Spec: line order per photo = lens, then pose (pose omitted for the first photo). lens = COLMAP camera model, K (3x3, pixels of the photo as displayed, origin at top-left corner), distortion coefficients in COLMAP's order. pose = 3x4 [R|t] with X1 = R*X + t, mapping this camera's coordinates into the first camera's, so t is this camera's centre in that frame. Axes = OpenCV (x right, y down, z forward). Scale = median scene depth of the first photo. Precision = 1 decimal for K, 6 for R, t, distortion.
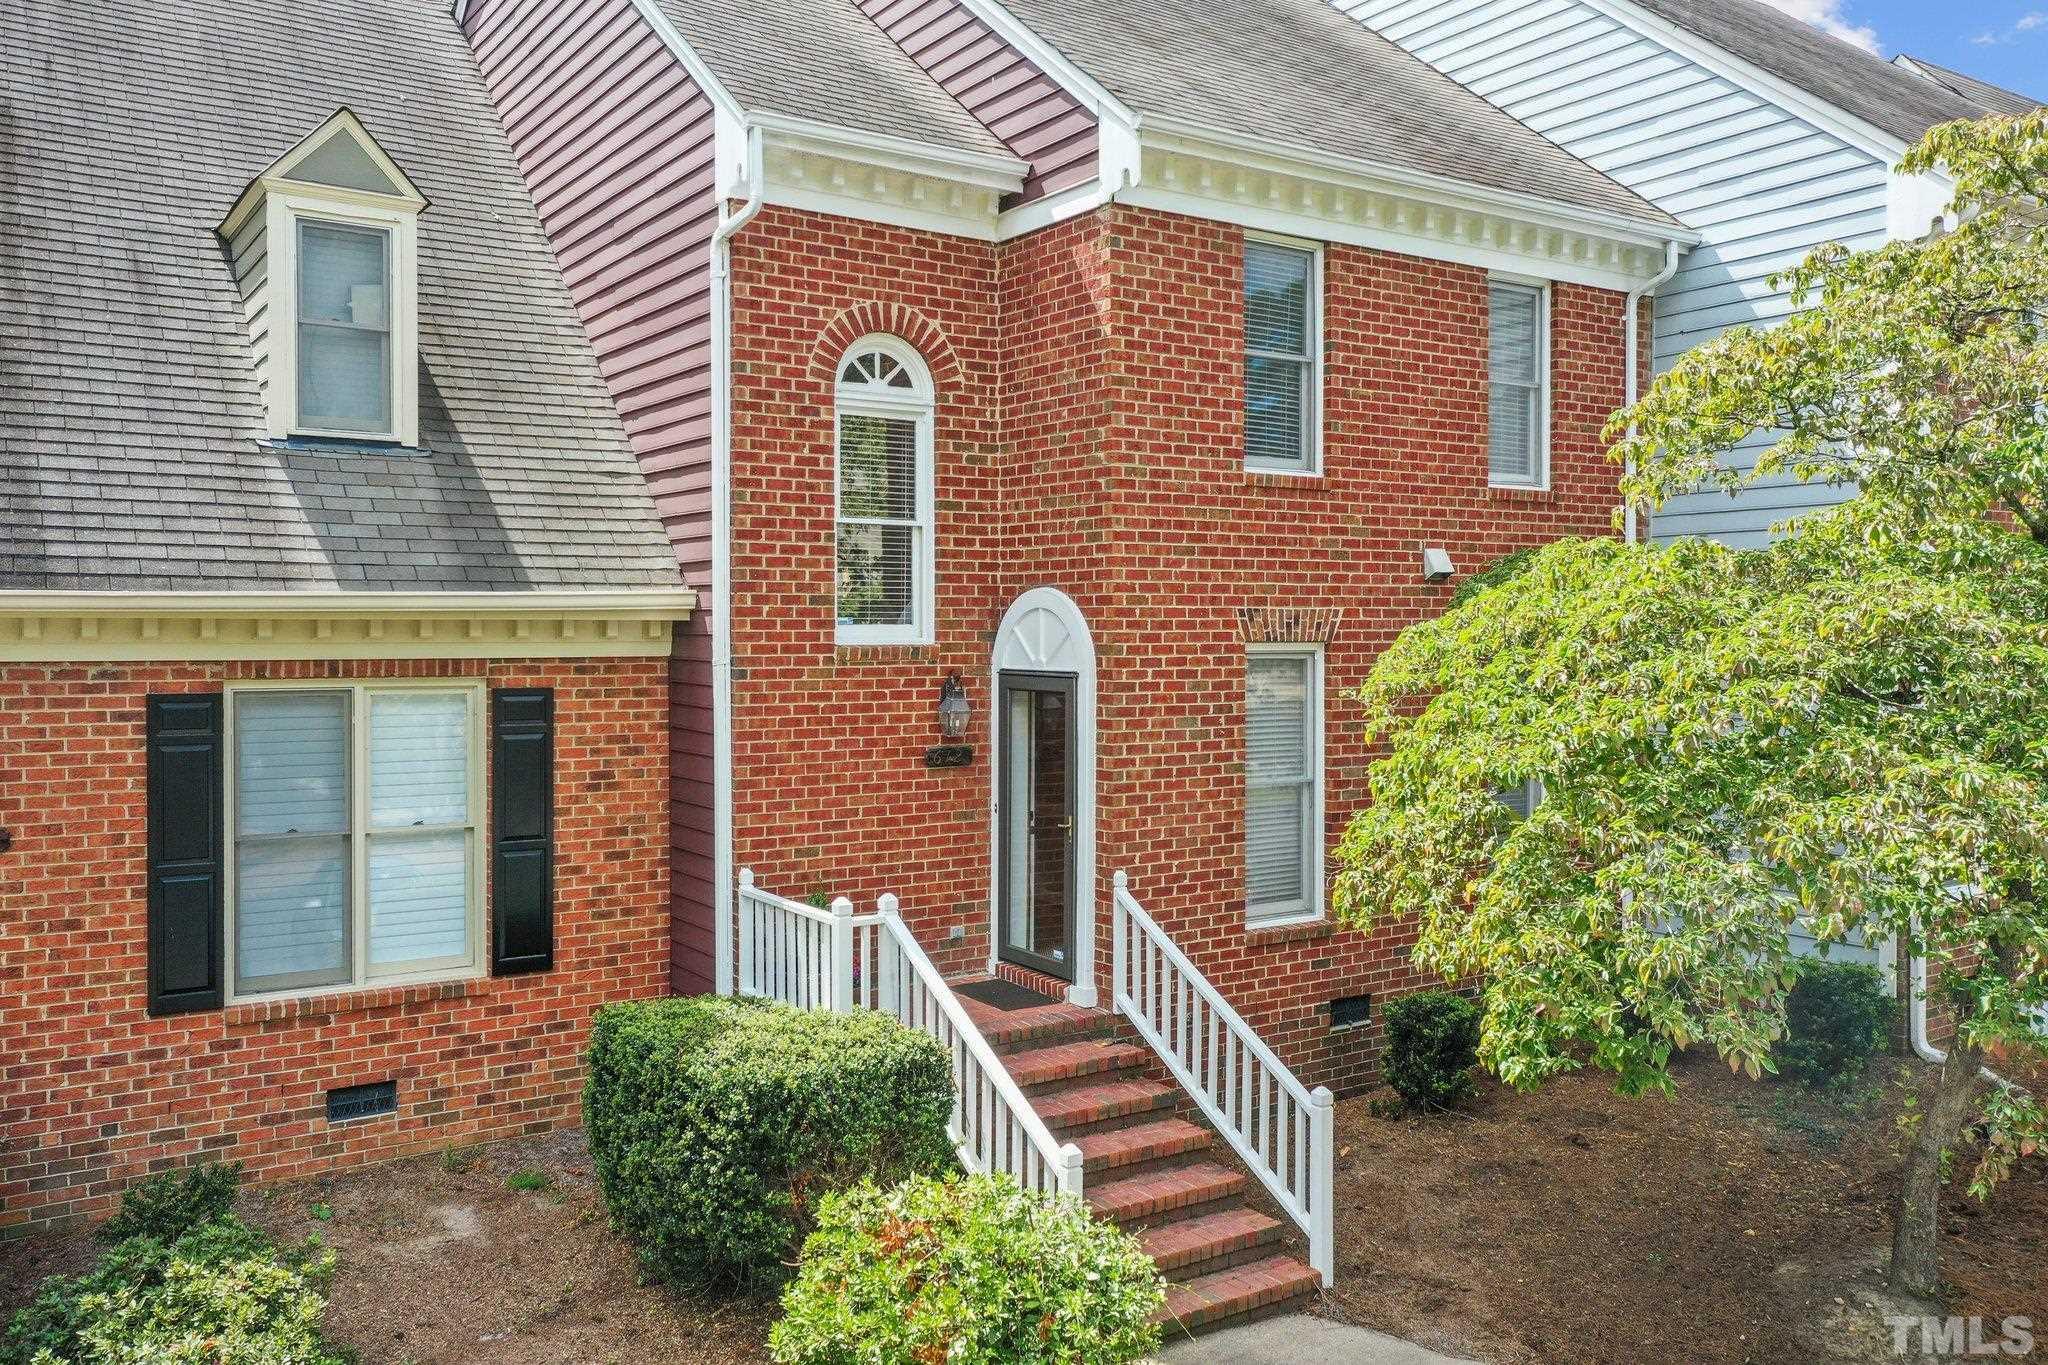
lens RADIAL K [[1646.3, 0, 1024.0], [0, 1646.3, 682.5], [0, 0, 1]] dist [-0.001431, 0.001109]
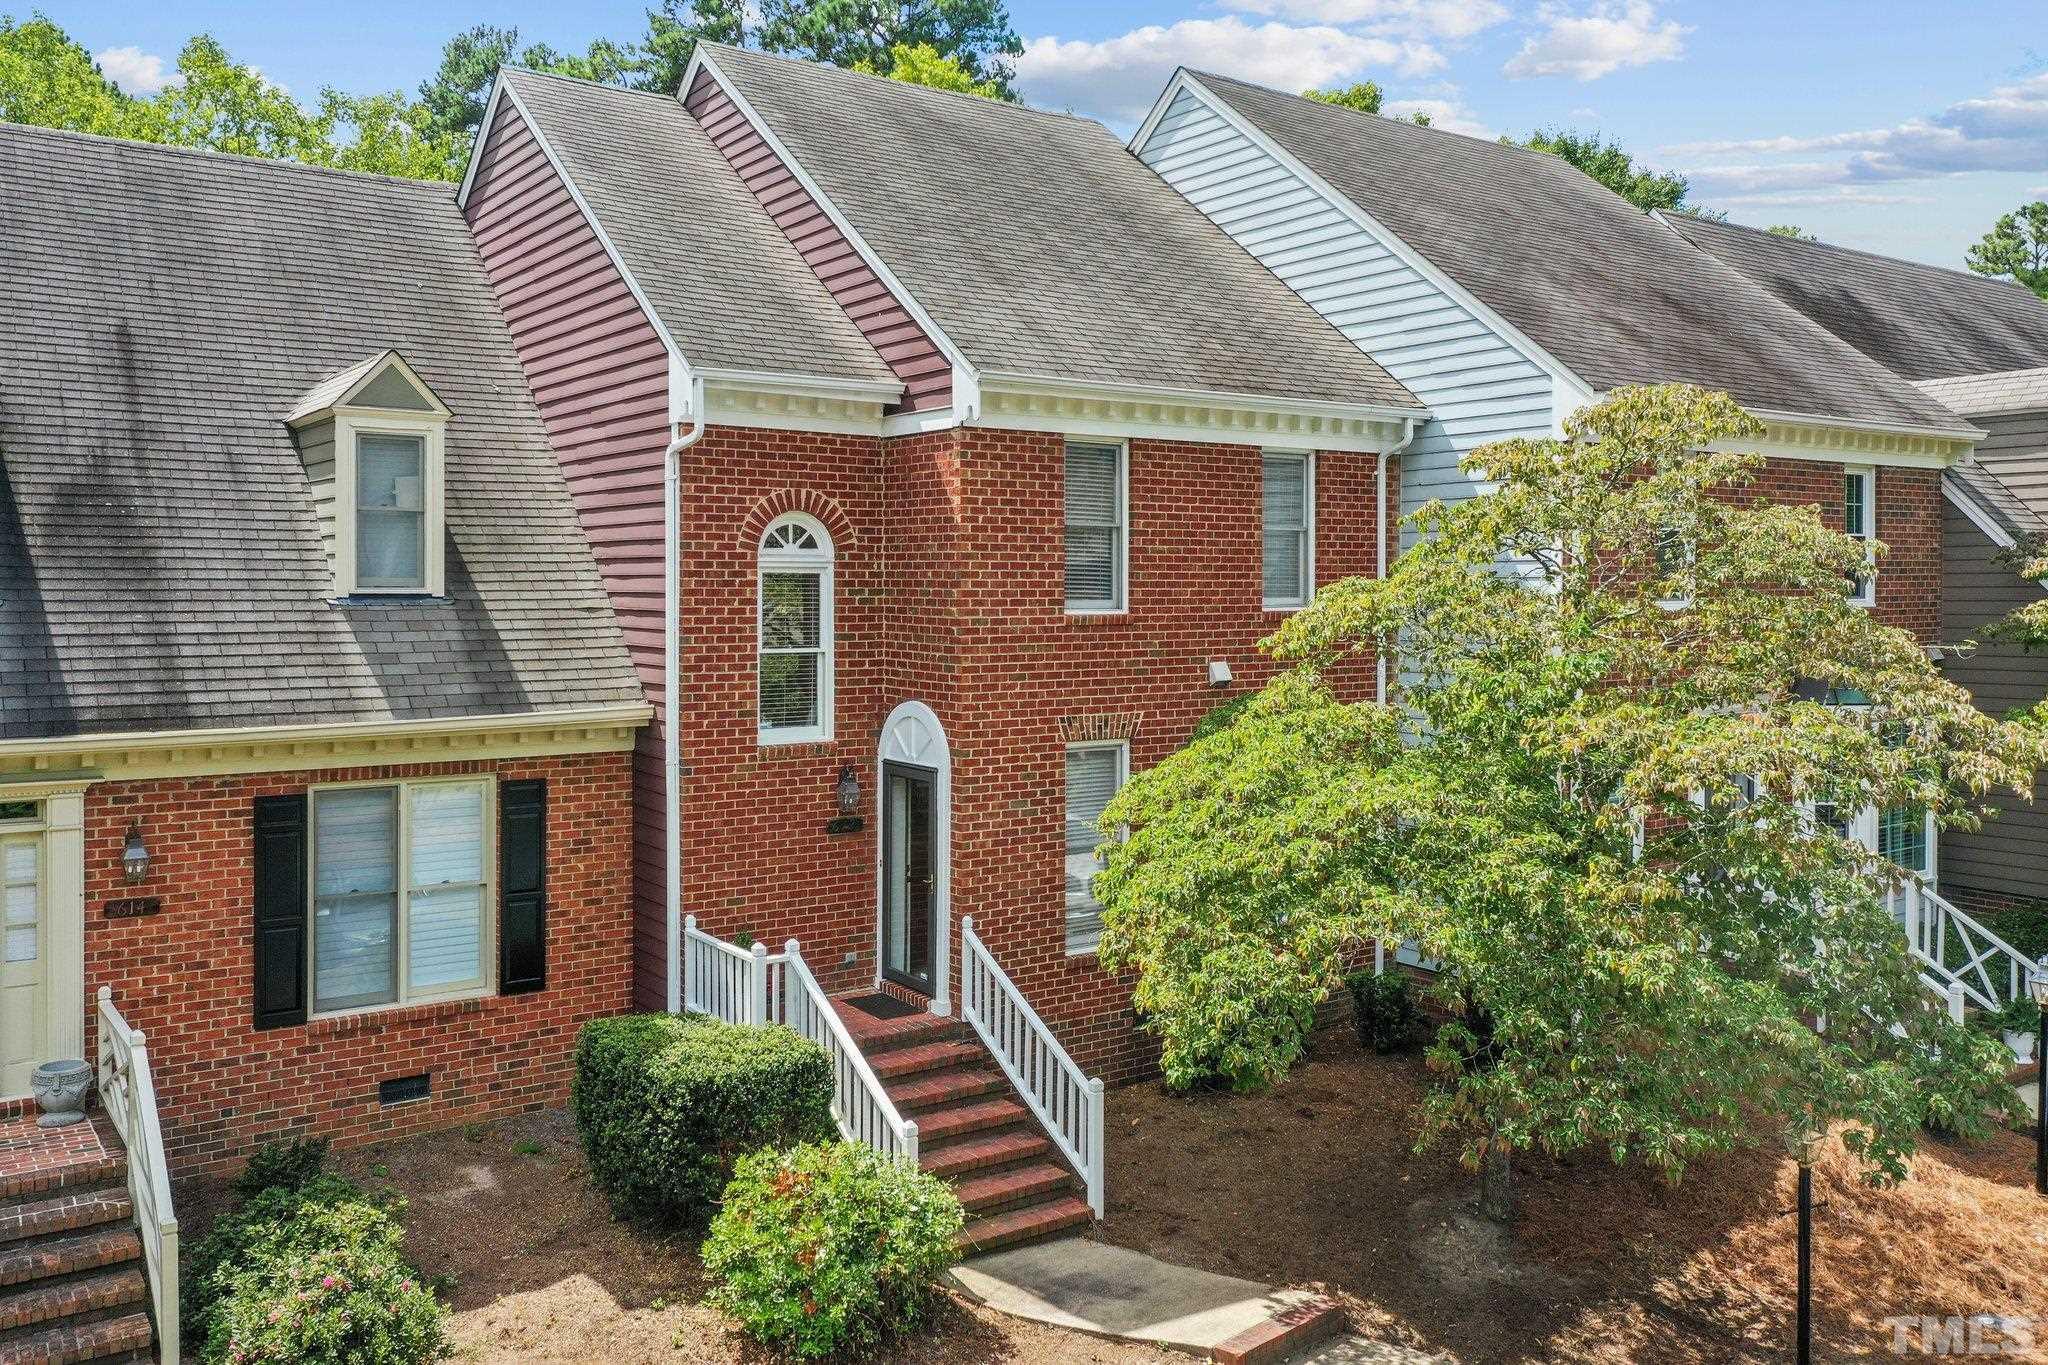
lens RADIAL K [[1665.2, 0, 1032.3], [0, 1665.2, 626.5], [0, 0, 1]] dist [-0.006124, -0.001724]
pose [[0.999569, 0.002213, 0.029265, 0.070674], [-0.002053, 0.999983, -0.005521, -0.116121], [-0.029277, 0.005459, 0.999556, -0.372479]]
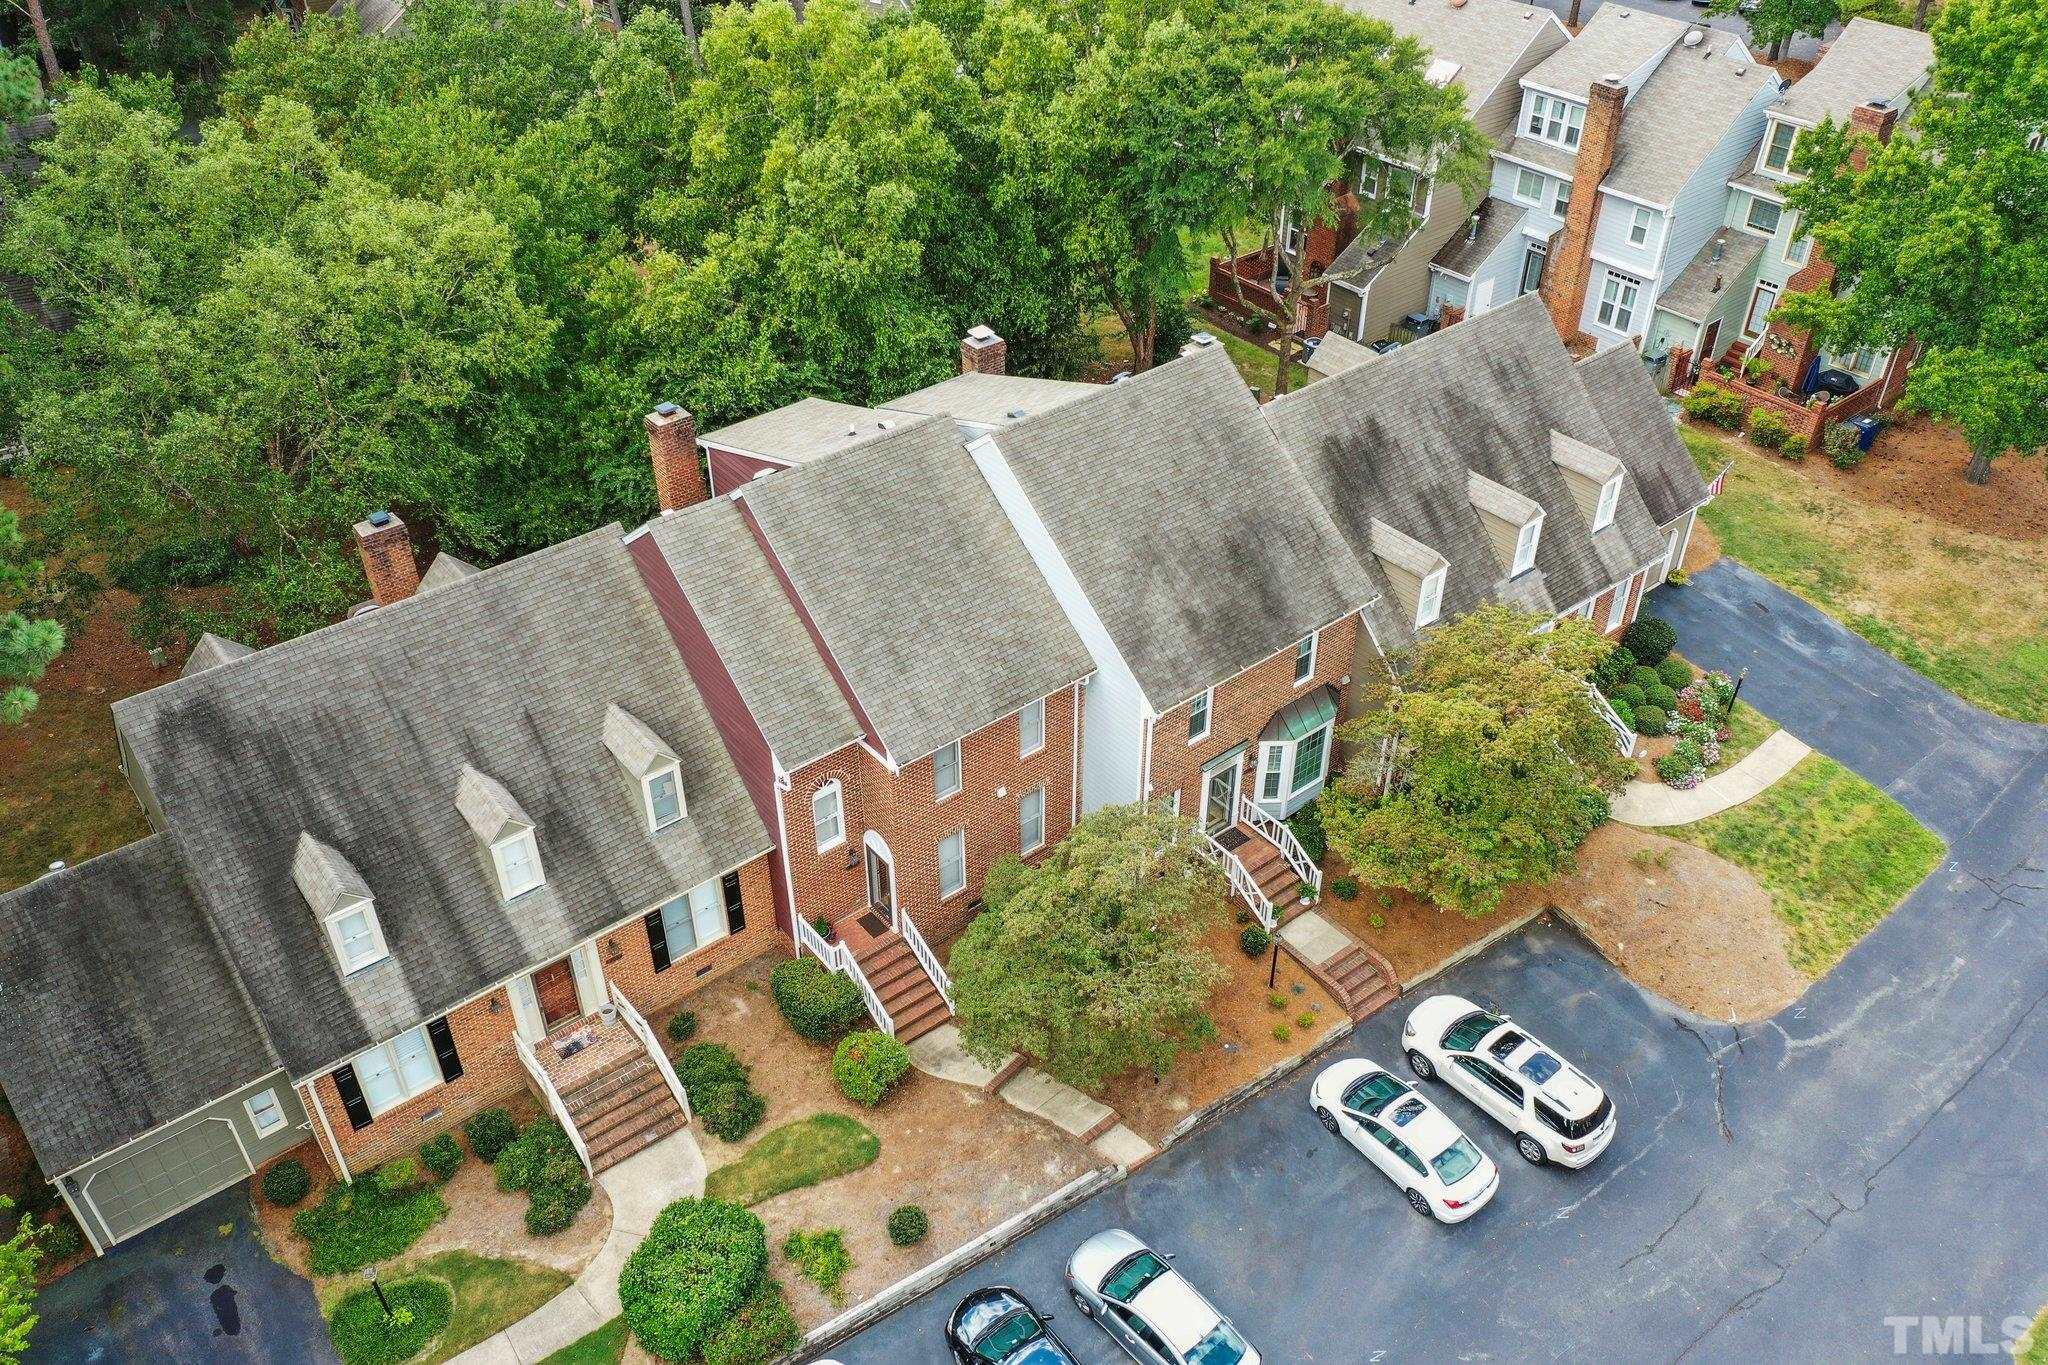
lens RADIAL K [[1646.3, 0, 1024.0], [0, 1646.3, 682.5], [0, 0, 1]] dist [-0.001431, 0.001109]
pose [[0.996667, -0.048840, 0.065349, 0.110226], [-0.000095, 0.800314, 0.599581, -2.457840], [-0.081583, -0.597588, 0.797642, -1.623023]]
